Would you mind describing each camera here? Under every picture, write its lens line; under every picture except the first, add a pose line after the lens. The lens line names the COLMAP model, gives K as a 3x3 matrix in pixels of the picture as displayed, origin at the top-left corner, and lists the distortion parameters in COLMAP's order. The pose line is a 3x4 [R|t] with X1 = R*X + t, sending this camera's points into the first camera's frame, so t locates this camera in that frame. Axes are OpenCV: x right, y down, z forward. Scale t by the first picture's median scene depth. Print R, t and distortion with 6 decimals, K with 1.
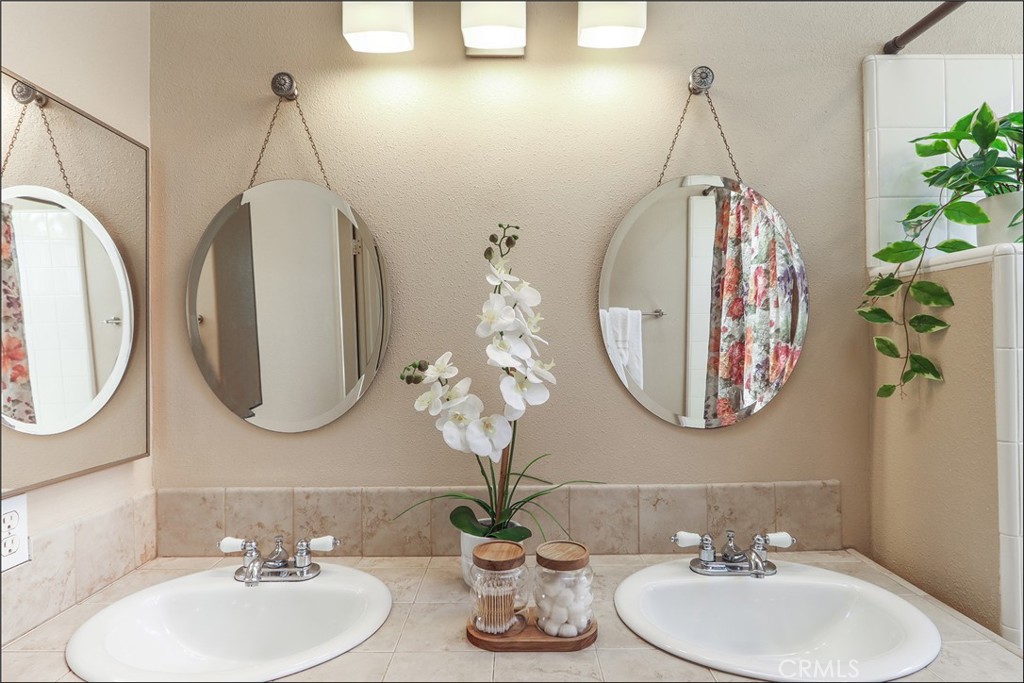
lens RADIAL K [[529.0, 0, 512.0], [0, 529.0, 341.5], [0, 0, 1]] dist [-0.013369, 0.000277]
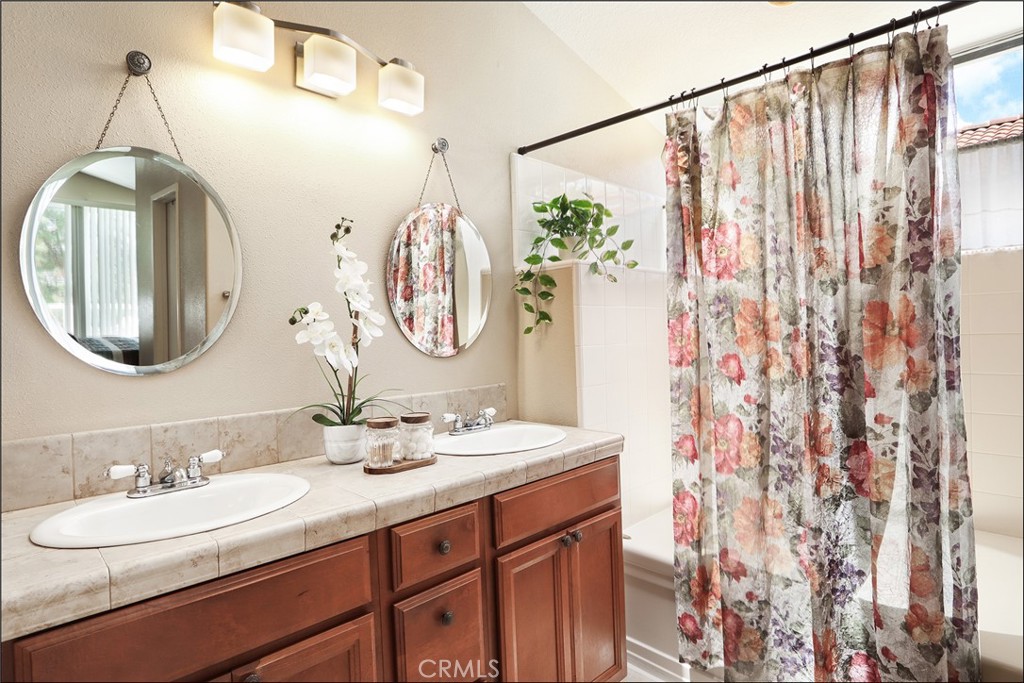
lens RADIAL K [[529.0, 0, 512.0], [0, 529.0, 341.5], [0, 0, 1]] dist [-0.013369, 0.000277]
pose [[0.720405, -0.020475, 0.693252, -0.665595], [0.020278, 0.999759, 0.008455, 0.112883], [-0.693257, 0.007967, 0.720646, -0.358343]]
